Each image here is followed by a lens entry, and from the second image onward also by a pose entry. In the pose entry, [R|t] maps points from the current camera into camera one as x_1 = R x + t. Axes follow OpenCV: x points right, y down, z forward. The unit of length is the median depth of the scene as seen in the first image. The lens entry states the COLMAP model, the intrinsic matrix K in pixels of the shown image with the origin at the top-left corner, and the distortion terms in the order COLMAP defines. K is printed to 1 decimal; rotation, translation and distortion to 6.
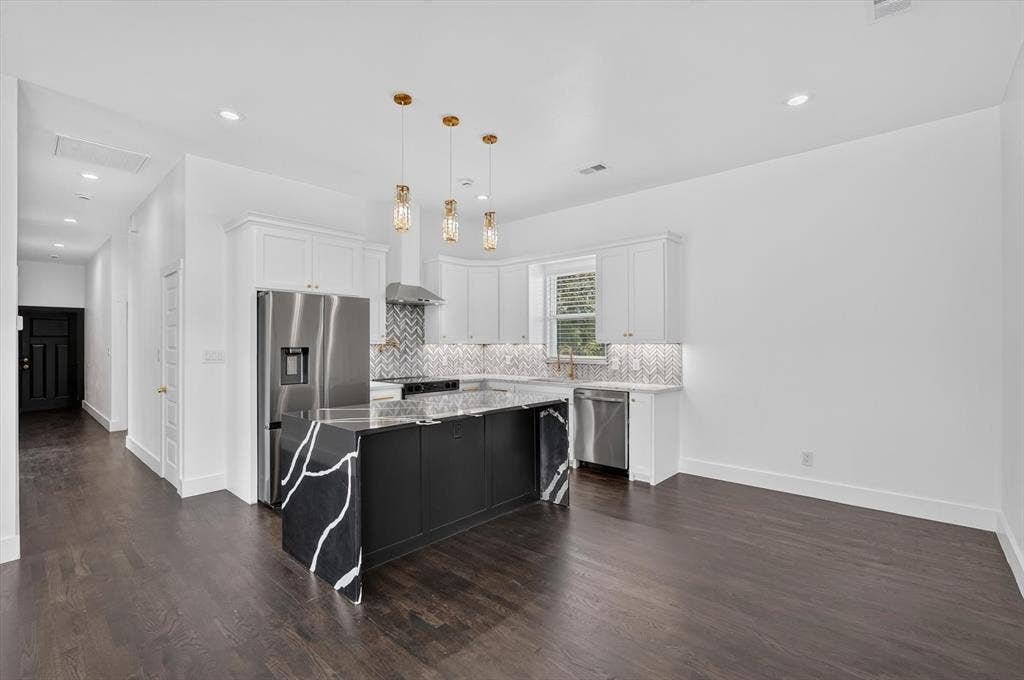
lens RADIAL K [[452.2, 0, 514.7], [0, 452.2, 345.6], [0, 0, 1]] dist [0.001697, 0.000342]
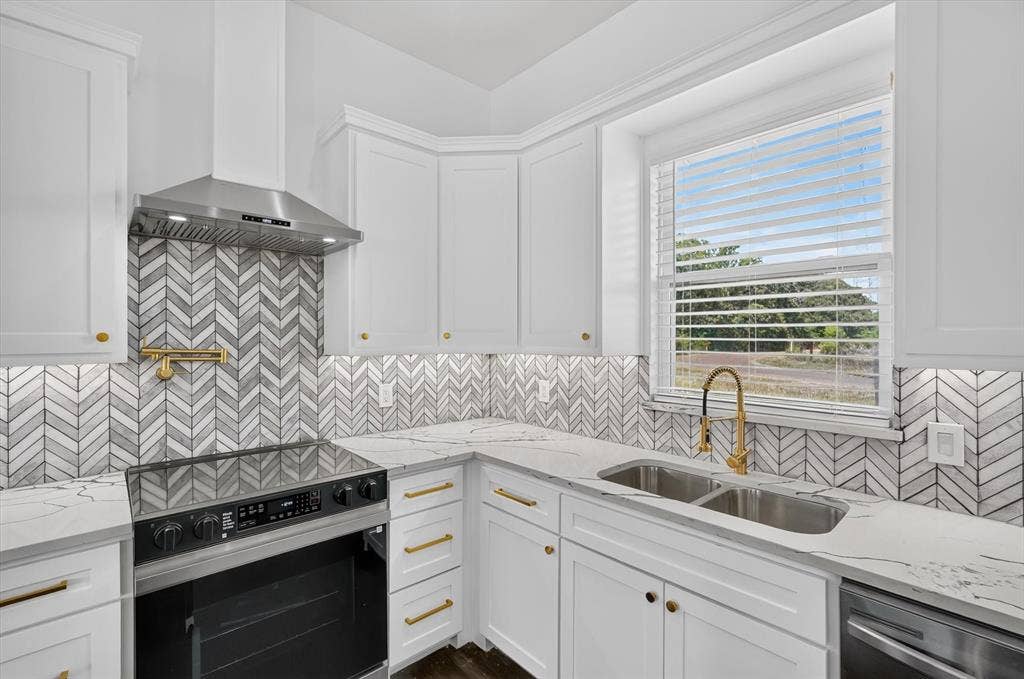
lens RADIAL K [[452.2, 0, 512.3], [0, 452.2, 338.6], [0, 0, 1]] dist [0.001697, 0.000342]
pose [[0.994532, 0.001211, -0.104424, -0.000286], [-0.001309, 0.999999, -0.000867, -0.017967], [0.104423, 0.000999, 0.994533, 0.666824]]
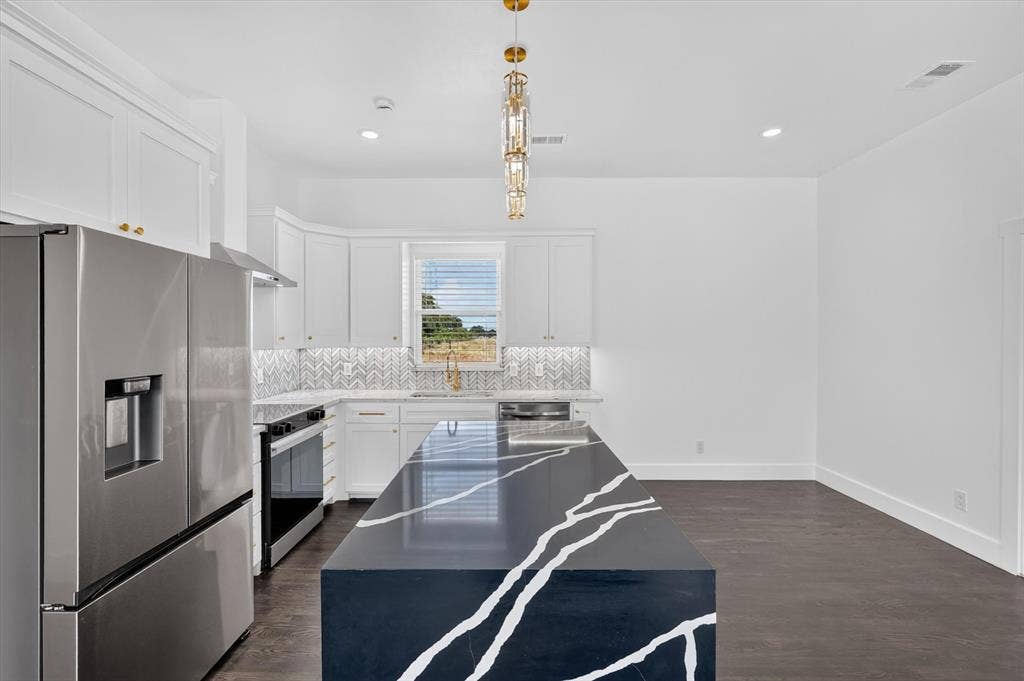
lens RADIAL K [[452.2, 0, 507.6], [0, 452.2, 335.6], [0, 0, 1]] dist [0.001697, 0.000342]
pose [[0.750665, 0.001050, 0.660682, -0.341176], [0.001821, 0.999992, -0.003658, -0.020754], [-0.660681, 0.003949, 0.750657, 0.328243]]
